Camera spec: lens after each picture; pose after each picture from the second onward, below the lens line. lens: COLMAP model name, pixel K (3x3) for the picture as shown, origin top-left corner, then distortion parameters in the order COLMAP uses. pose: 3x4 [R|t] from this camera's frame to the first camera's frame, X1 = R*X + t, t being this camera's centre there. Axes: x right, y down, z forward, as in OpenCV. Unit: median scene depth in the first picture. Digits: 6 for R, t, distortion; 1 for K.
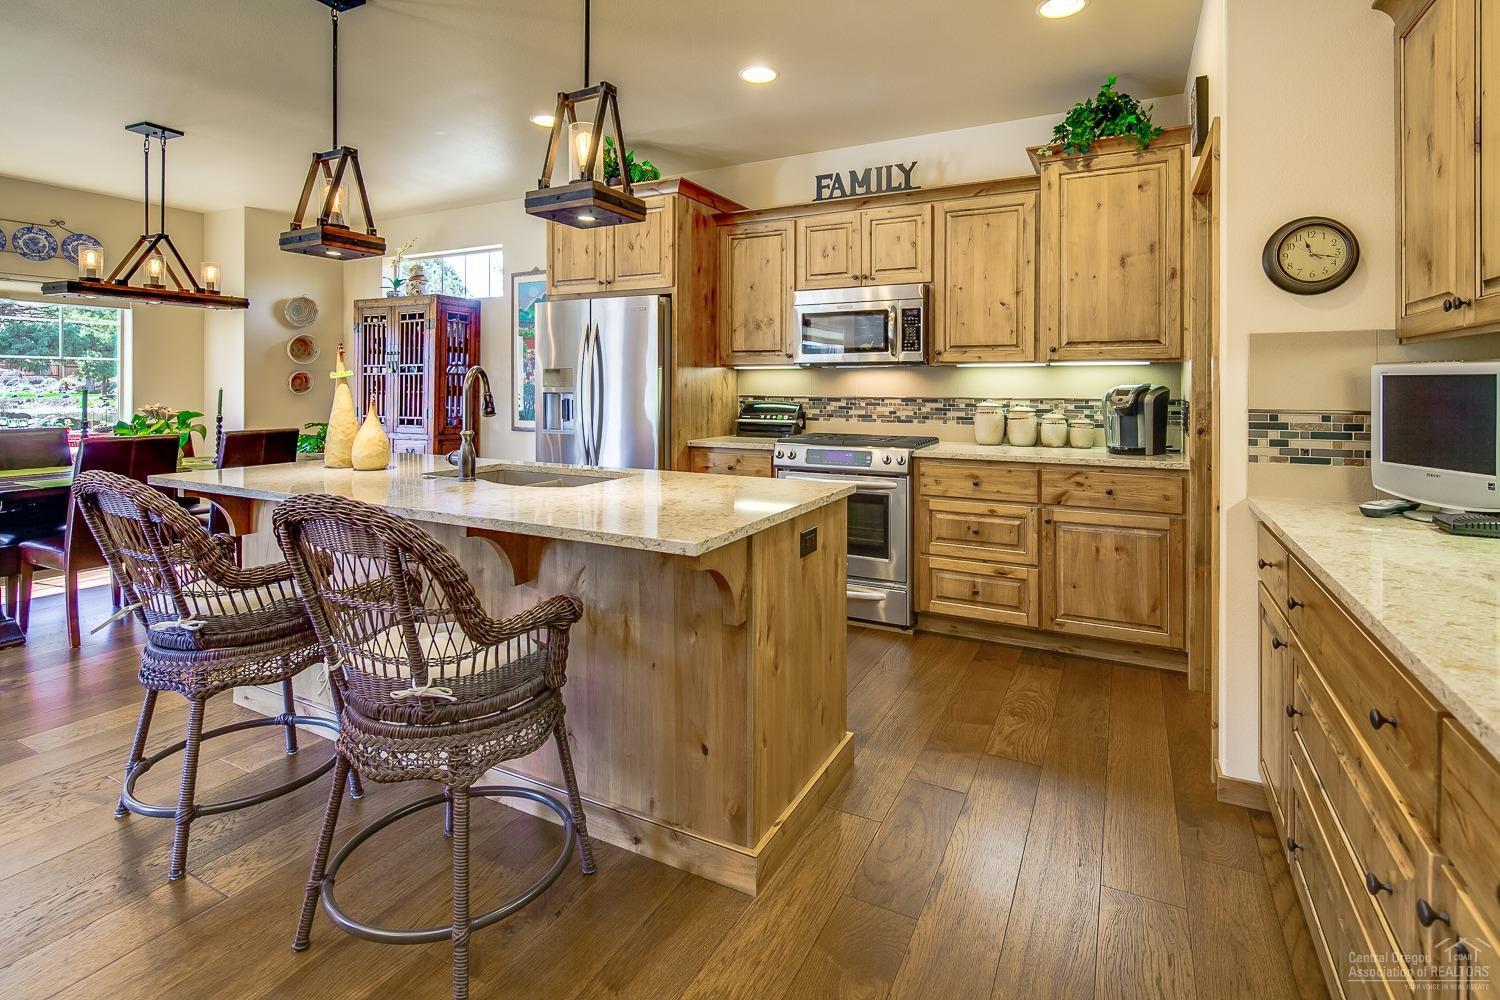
lens RADIAL K [[694.8, 0, 750.0], [0, 694.8, 500.0], [0, 0, 1]] dist [-0.000961, -0.000363]
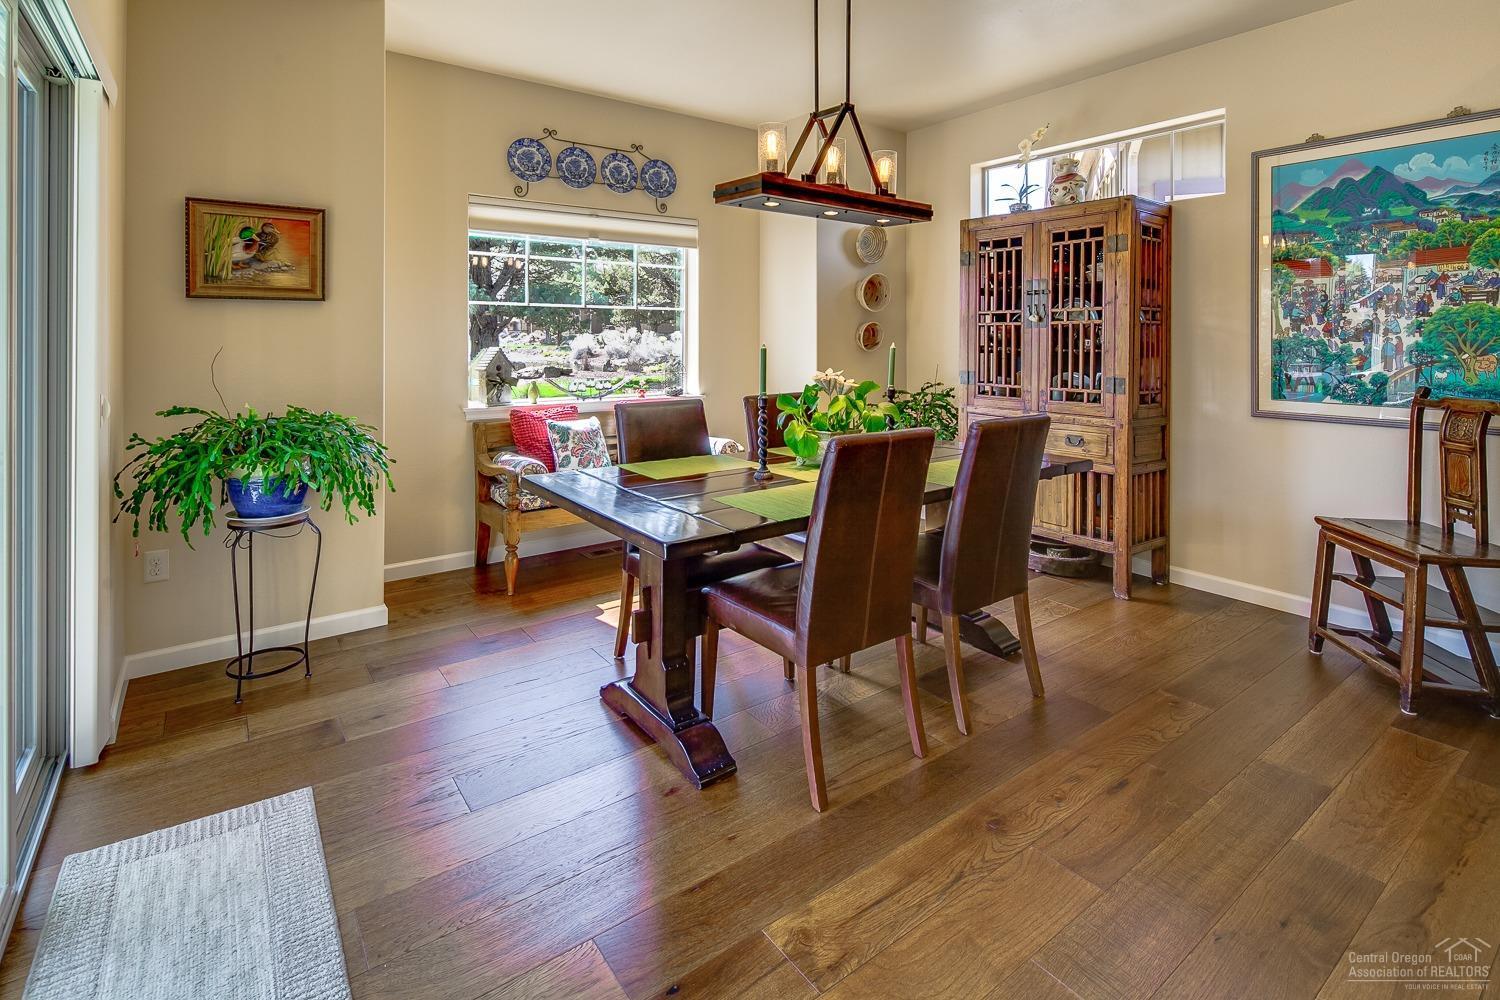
lens RADIAL K [[697.2, 0, 792.3], [0, 697.2, 497.1], [0, 0, 1]] dist [0.003266, 0.000476]
pose [[0.913165, 0.089258, -0.397696, -0.446972], [-0.065255, 0.995157, 0.073517, -0.047746], [0.402332, -0.041181, 0.914567, 0.275997]]
